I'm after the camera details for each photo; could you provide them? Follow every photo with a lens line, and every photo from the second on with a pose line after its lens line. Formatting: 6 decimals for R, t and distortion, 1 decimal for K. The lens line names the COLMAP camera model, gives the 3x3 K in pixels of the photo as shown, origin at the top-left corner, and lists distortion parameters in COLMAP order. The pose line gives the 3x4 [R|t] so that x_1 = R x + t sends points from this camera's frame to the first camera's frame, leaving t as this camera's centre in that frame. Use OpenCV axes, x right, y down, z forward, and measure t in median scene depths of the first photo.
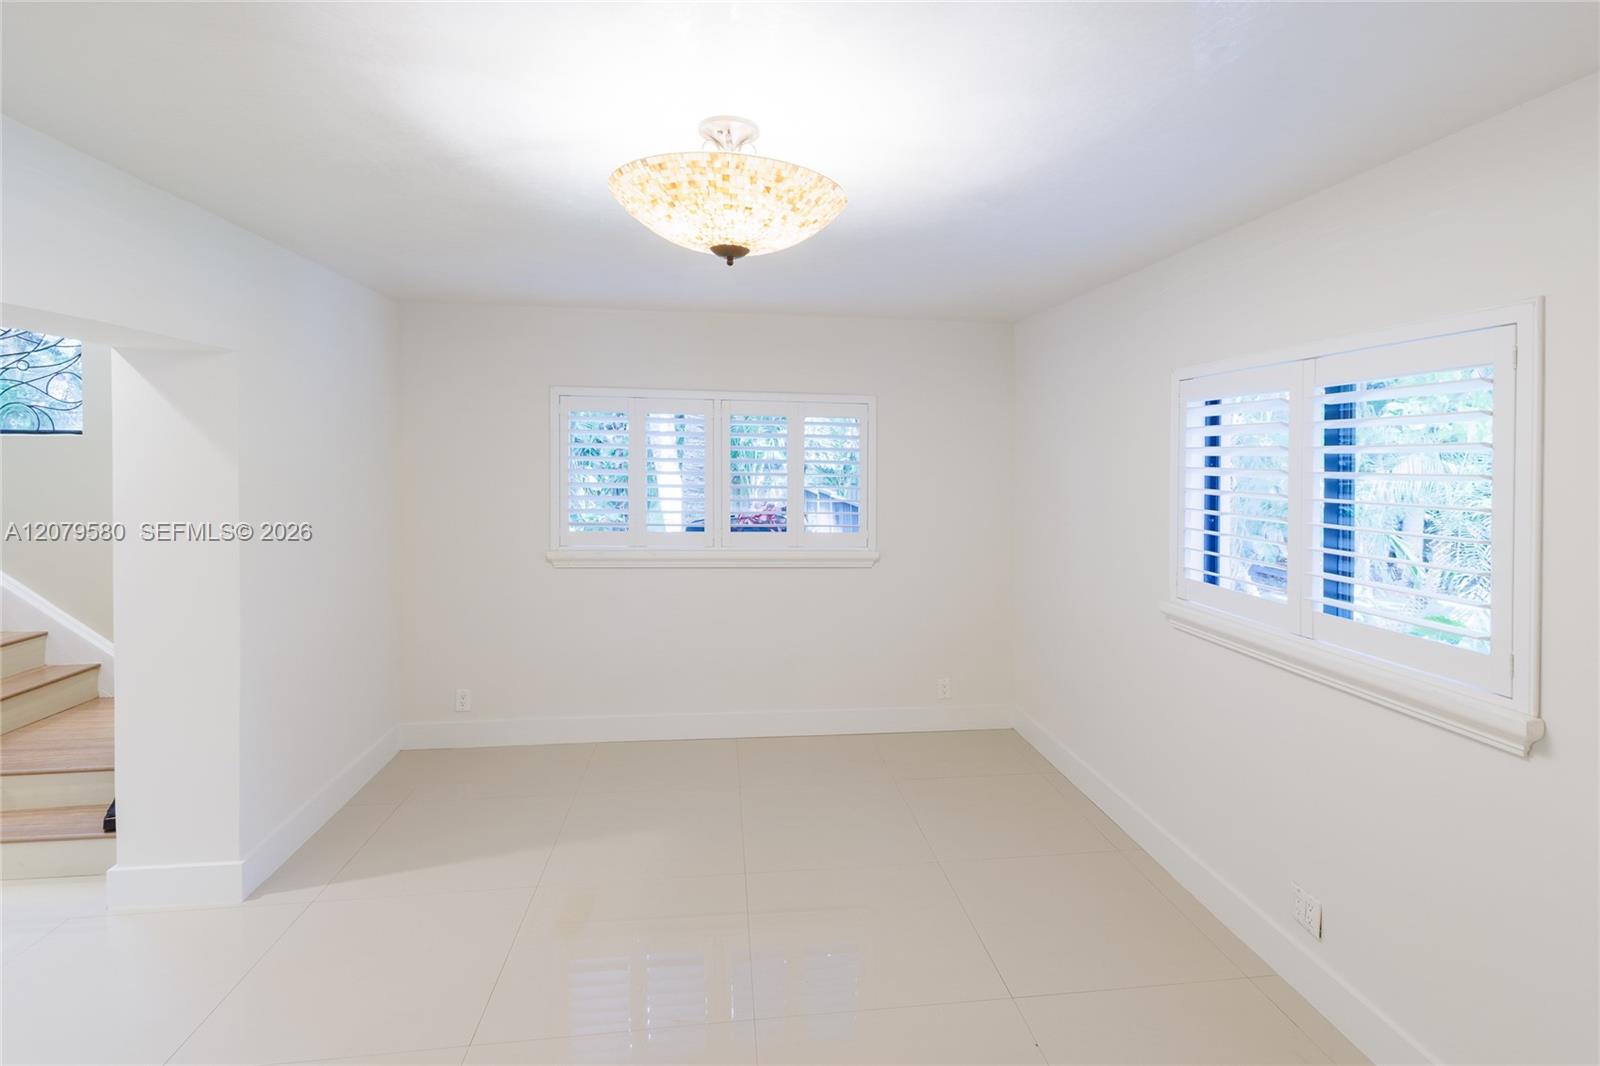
lens RADIAL K [[765.0, 0, 805.8], [0, 765.0, 472.4], [0, 0, 1]] dist [0.003274, 0.000039]
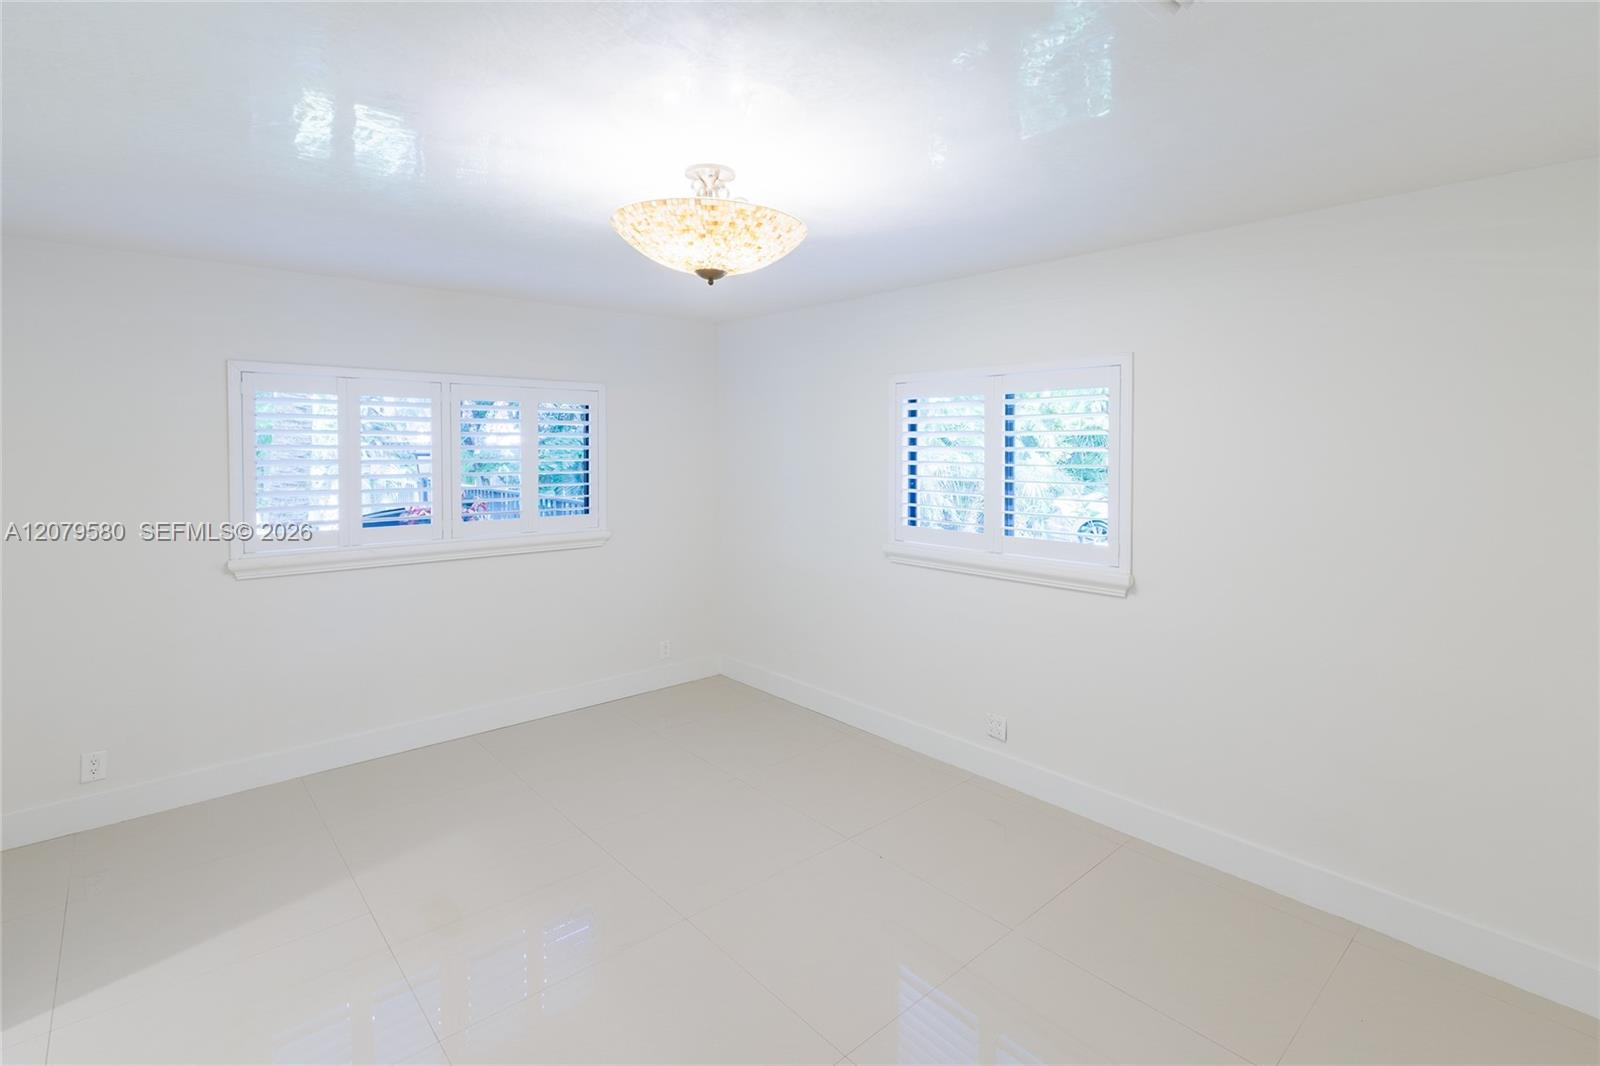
lens RADIAL K [[782.4, 0, 798.9], [0, 782.4, 461.5], [0, 0, 1]] dist [-0.000139, -0.000827]
pose [[0.819004, -0.026356, 0.573182, -0.472028], [0.021809, 0.999653, 0.014804, -0.004138], [-0.573373, 0.000376, 0.819294, -0.064756]]
